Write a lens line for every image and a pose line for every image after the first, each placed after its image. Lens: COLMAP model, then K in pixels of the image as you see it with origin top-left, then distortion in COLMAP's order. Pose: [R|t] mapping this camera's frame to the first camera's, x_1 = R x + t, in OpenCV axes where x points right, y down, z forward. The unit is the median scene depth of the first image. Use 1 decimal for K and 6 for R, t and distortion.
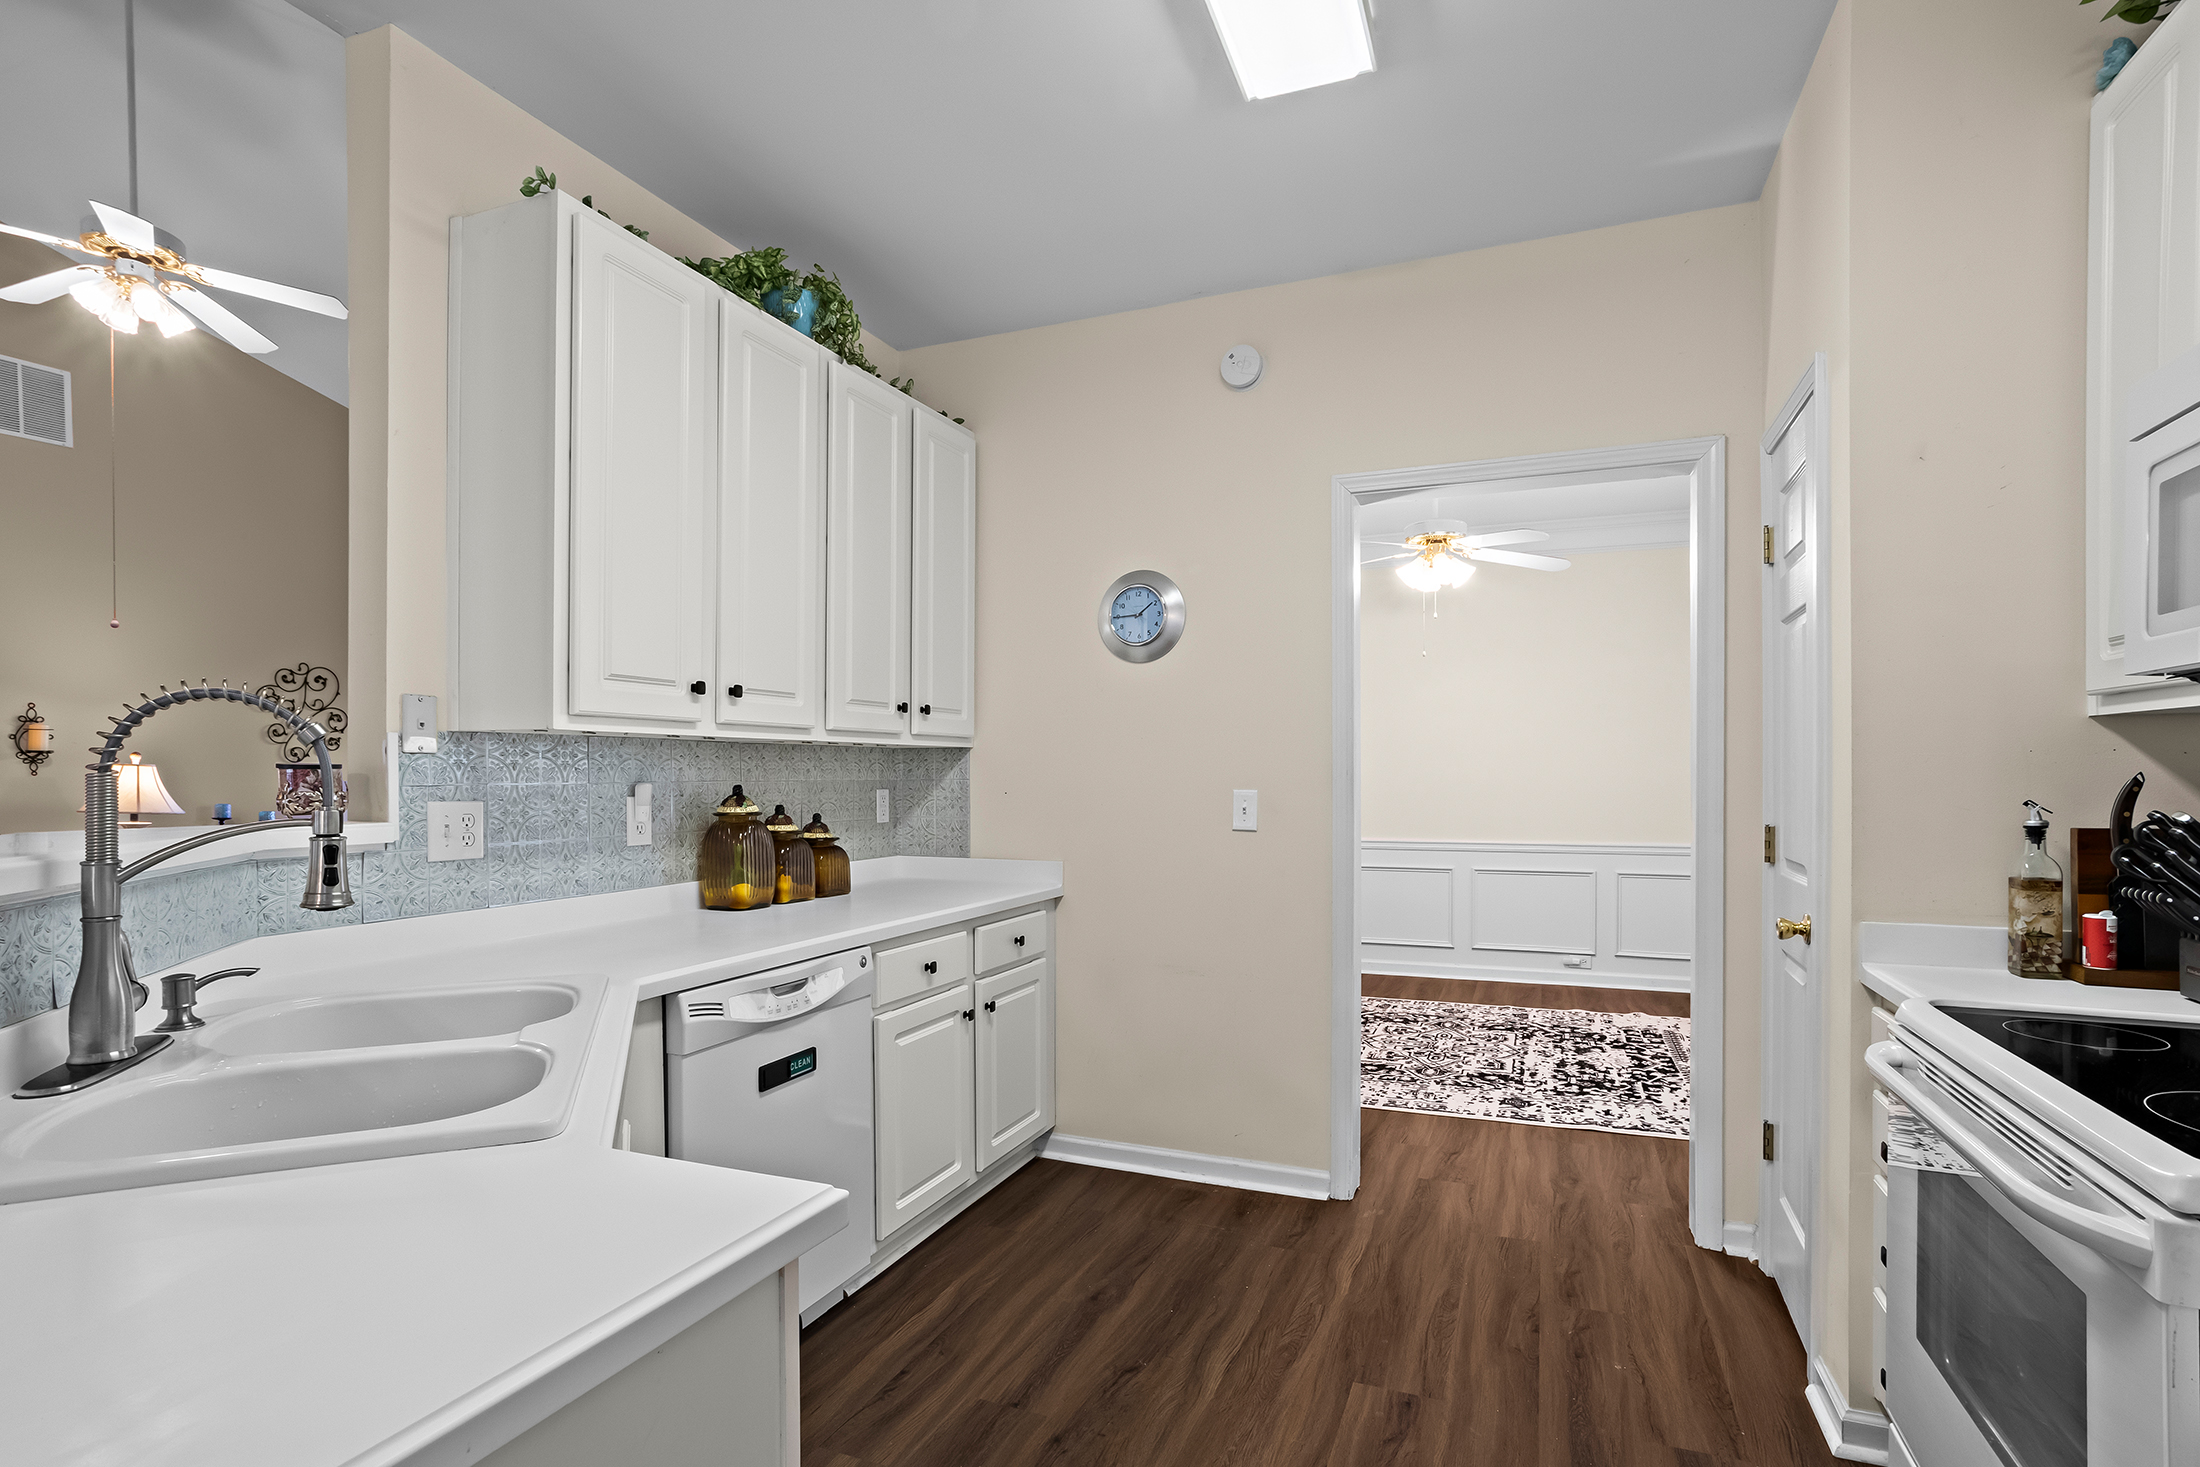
lens RADIAL K [[1057.2, 0, 1105.9], [0, 1057.2, 753.6], [0, 0, 1]] dist [-0.052957, 0.031284]
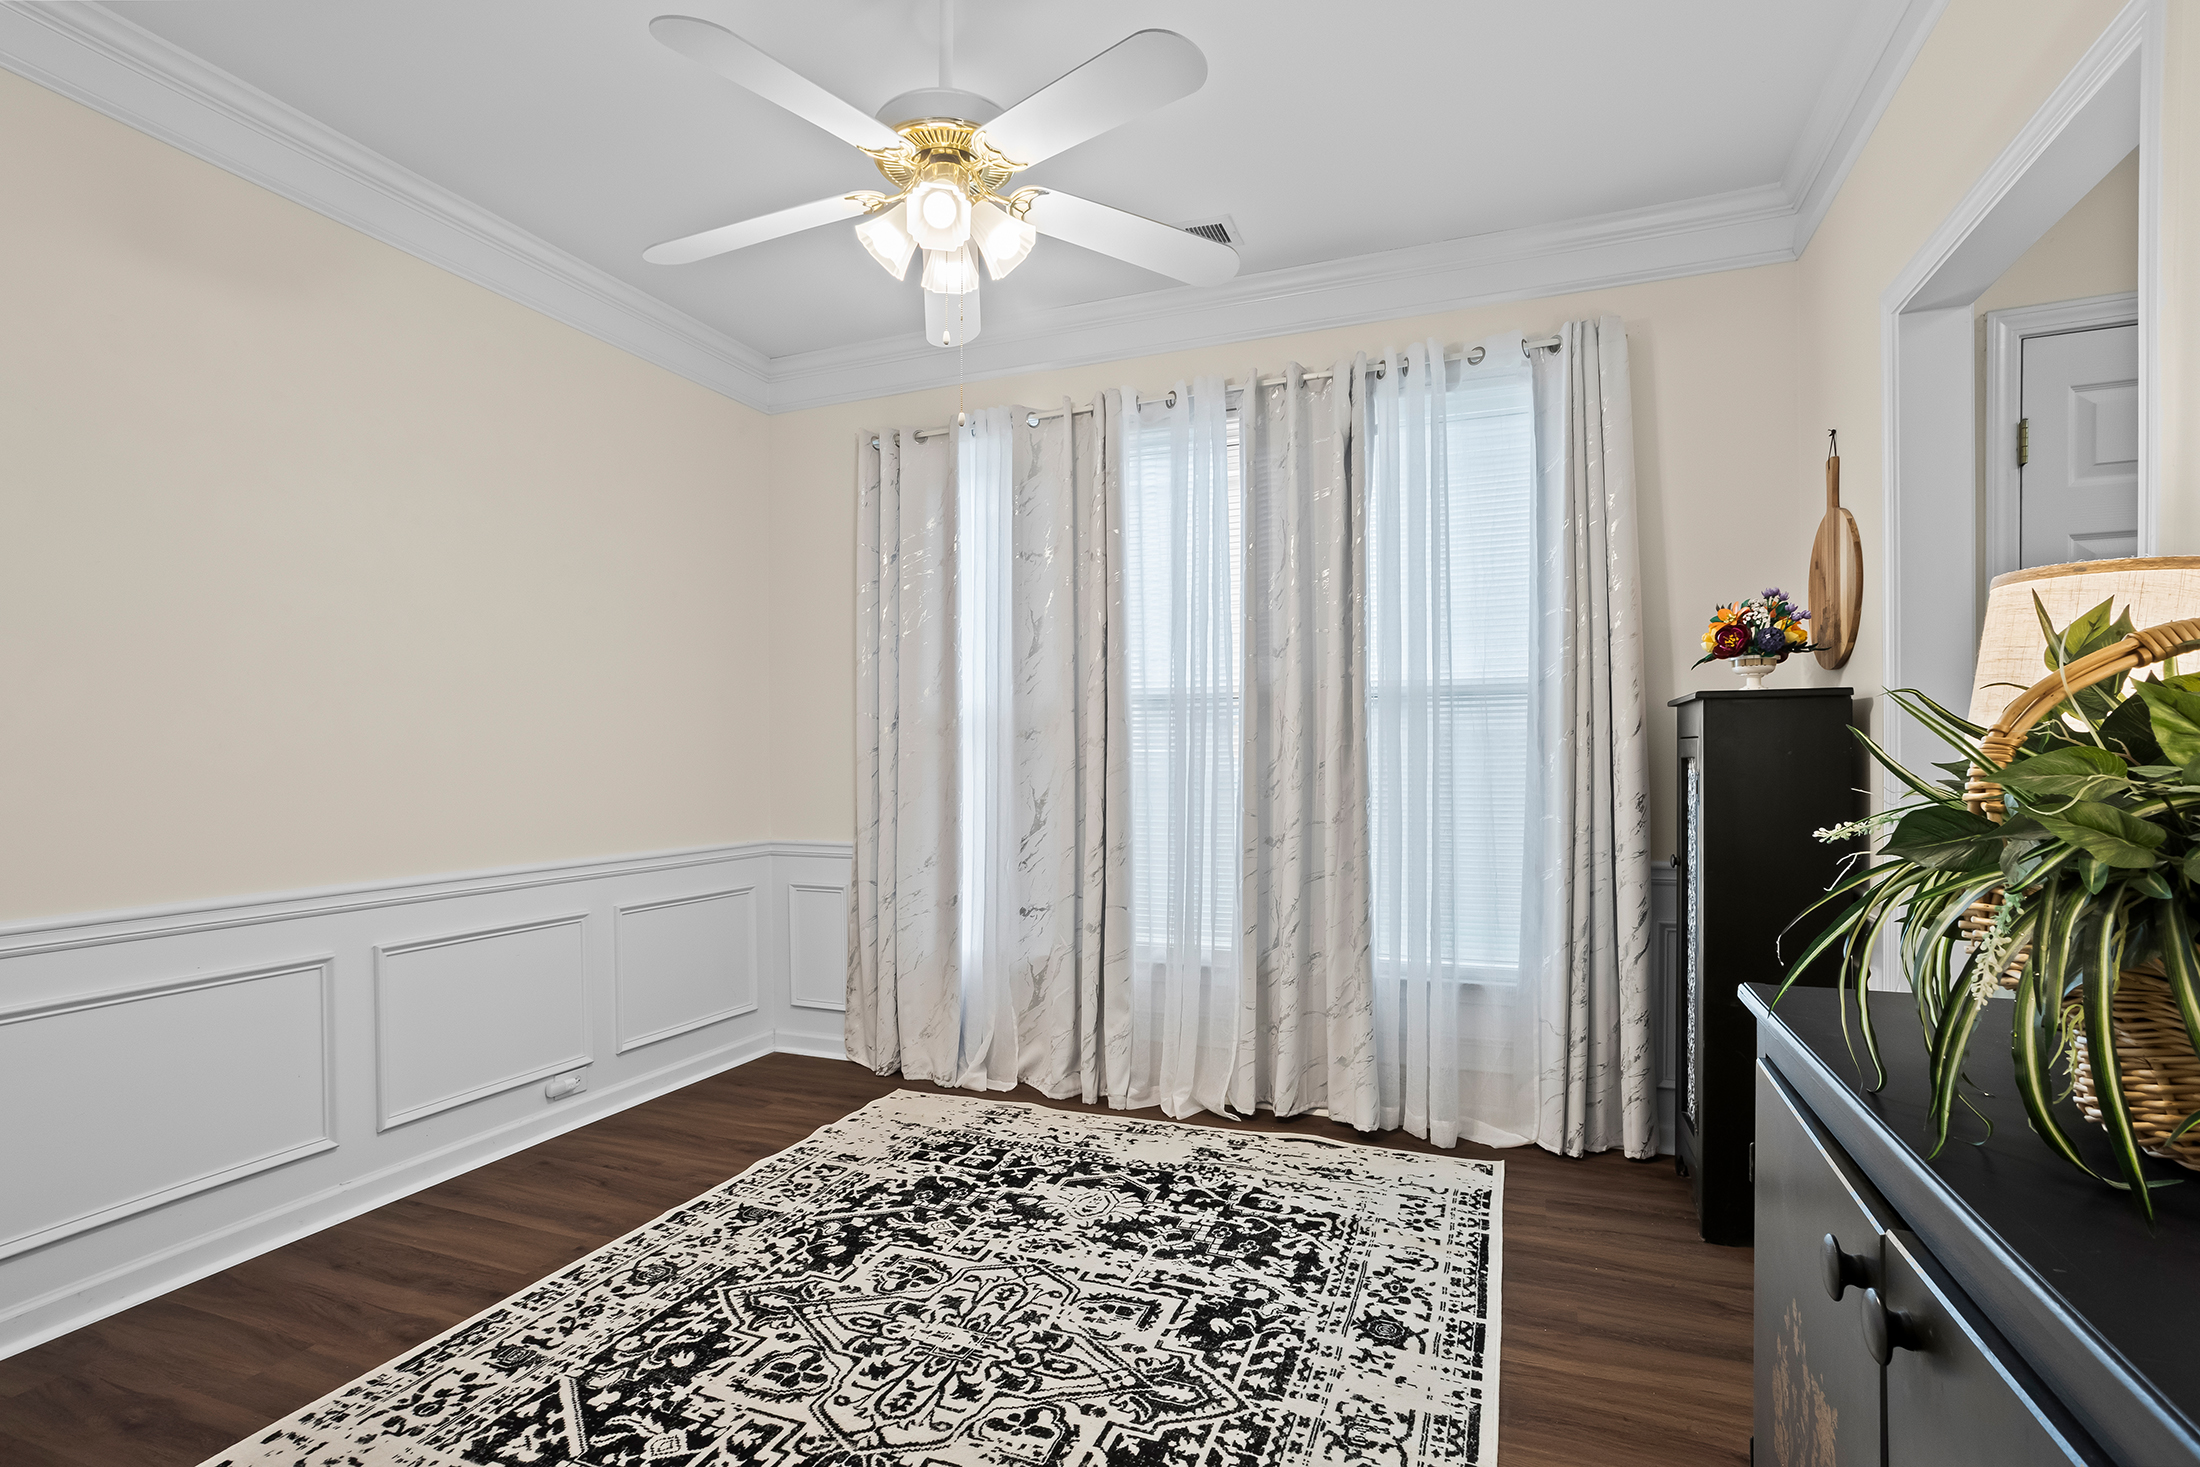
lens RADIAL K [[1057.2, 0, 1105.9], [0, 1057.2, 753.6], [0, 0, 1]] dist [-0.052957, 0.031284]
pose [[-0.010342, 0.010235, 0.999894, -0.109416], [-0.011679, 0.999878, -0.010356, 0.040197], [-0.999878, -0.011785, -0.010221, 0.928685]]
